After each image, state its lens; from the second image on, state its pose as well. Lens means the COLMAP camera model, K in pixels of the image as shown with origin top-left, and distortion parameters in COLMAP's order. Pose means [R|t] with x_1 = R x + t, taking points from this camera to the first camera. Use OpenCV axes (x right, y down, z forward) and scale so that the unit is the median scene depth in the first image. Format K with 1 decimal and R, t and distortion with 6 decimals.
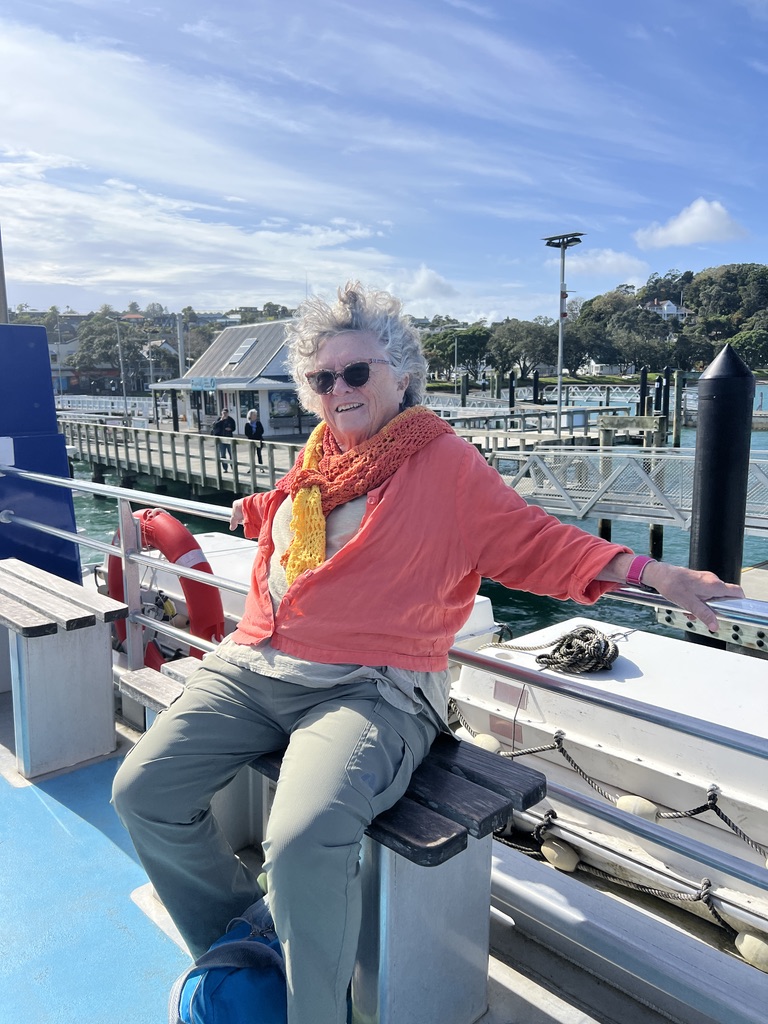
lens RADIAL K [[773.3, 0, 384.0], [0, 773.3, 512.0], [0, 0, 1]] dist [0.008338, -0.001865]
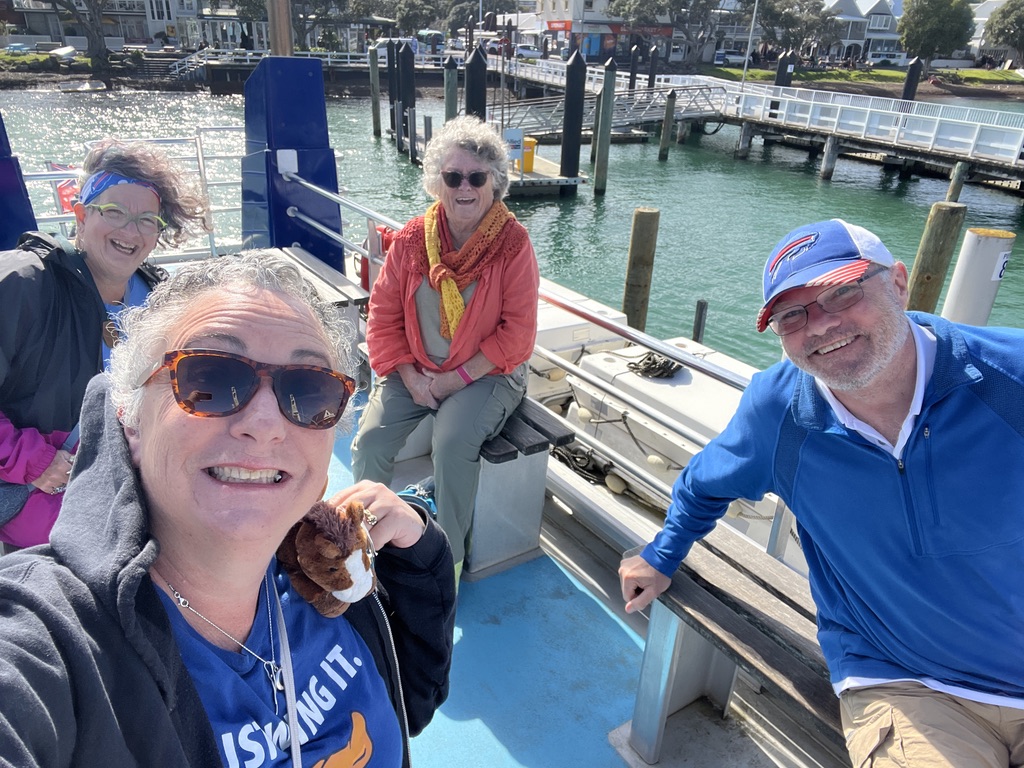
lens RADIAL K [[747.1, 0, 512.0], [0, 747.1, 384.0], [0, 0, 1]] dist [0.001154, 0.000054]
pose [[0.982716, 0.126406, -0.135241, 0.216663], [-0.088204, 0.962038, 0.258268, -0.155999], [0.162754, -0.241875, 0.956560, -0.525046]]
